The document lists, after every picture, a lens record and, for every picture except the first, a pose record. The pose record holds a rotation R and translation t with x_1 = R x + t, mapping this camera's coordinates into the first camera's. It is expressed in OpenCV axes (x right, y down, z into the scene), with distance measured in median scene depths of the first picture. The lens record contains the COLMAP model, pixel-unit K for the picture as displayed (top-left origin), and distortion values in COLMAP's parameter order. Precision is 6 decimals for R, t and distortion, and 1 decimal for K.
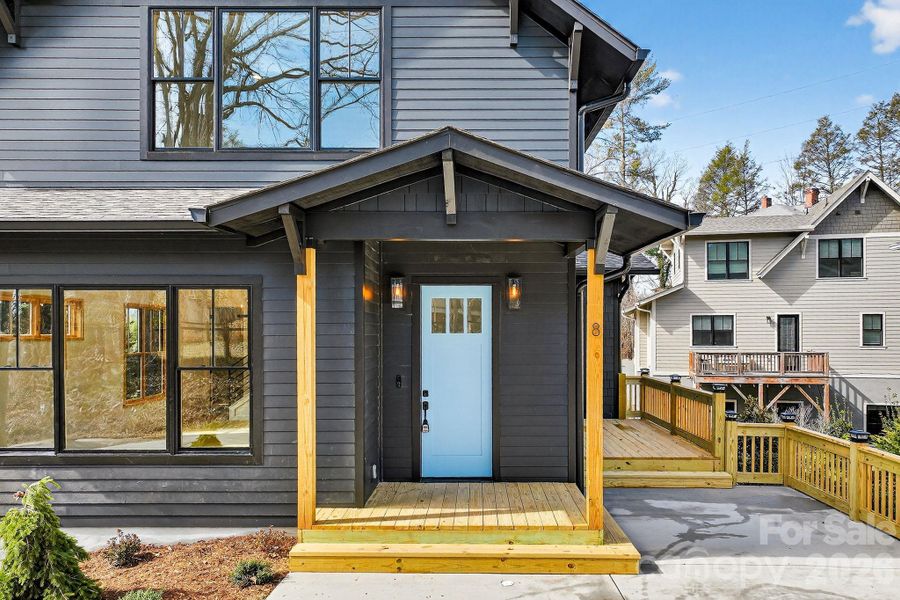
lens RADIAL K [[640.1, 0, 470.5], [0, 640.1, 333.8], [0, 0, 1]] dist [0.004583, 0.006628]
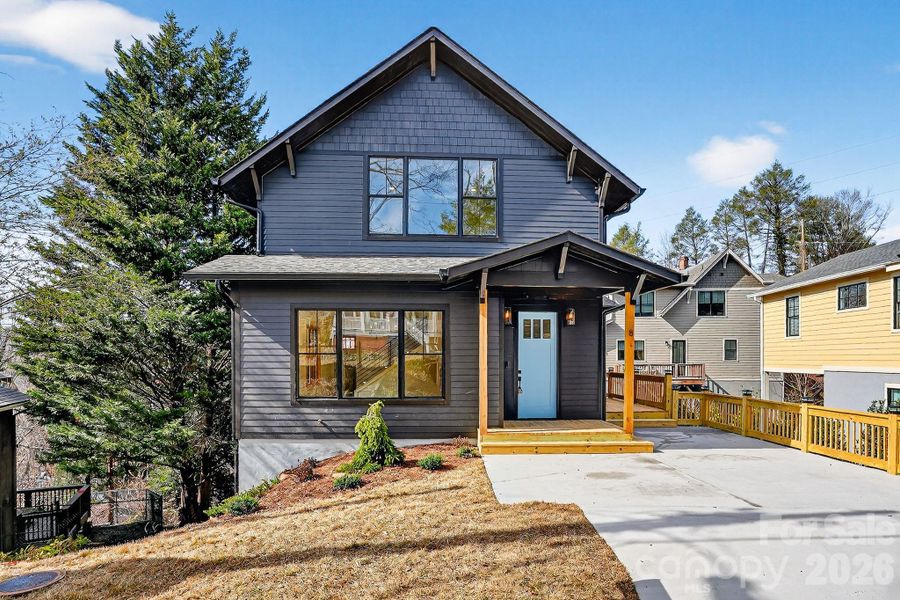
lens RADIAL K [[476.6, 0, 460.9], [0, 476.6, 362.5], [0, 0, 1]] dist [-0.045138, 0.001558]
pose [[0.998240, 0.001081, 0.059293, -0.098035], [-0.001507, 0.999973, 0.007148, 0.017982], [-0.059283, -0.007225, 0.998215, -0.102277]]
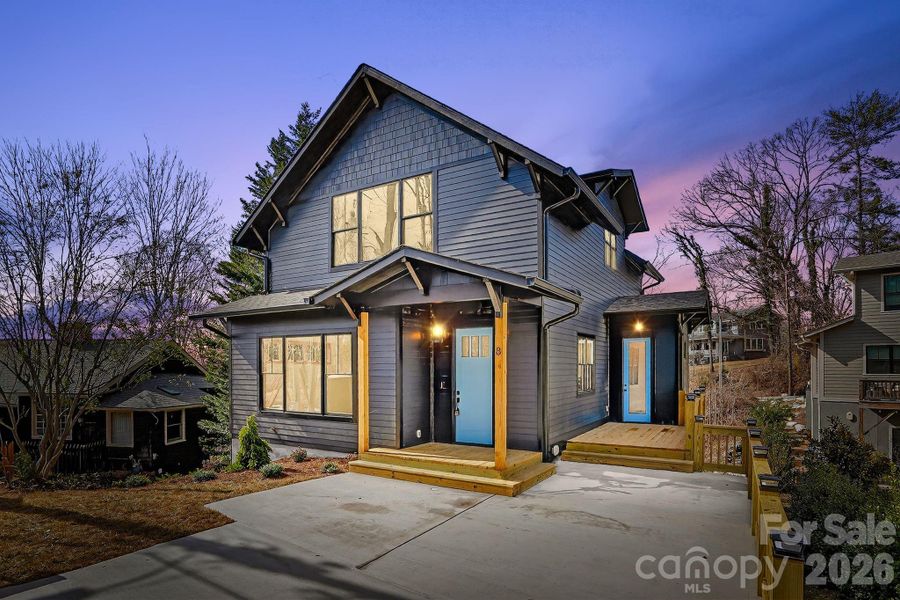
lens RADIAL K [[487.9, 0, 450.0], [0, 487.9, 381.0], [0, 0, 1]] dist [-0.071268, 0.000163]
pose [[0.862607, 0.013503, -0.505695, 0.175396], [-0.000051, 0.999646, 0.026606, 0.008805], [0.505875, -0.022924, 0.862302, -0.038183]]
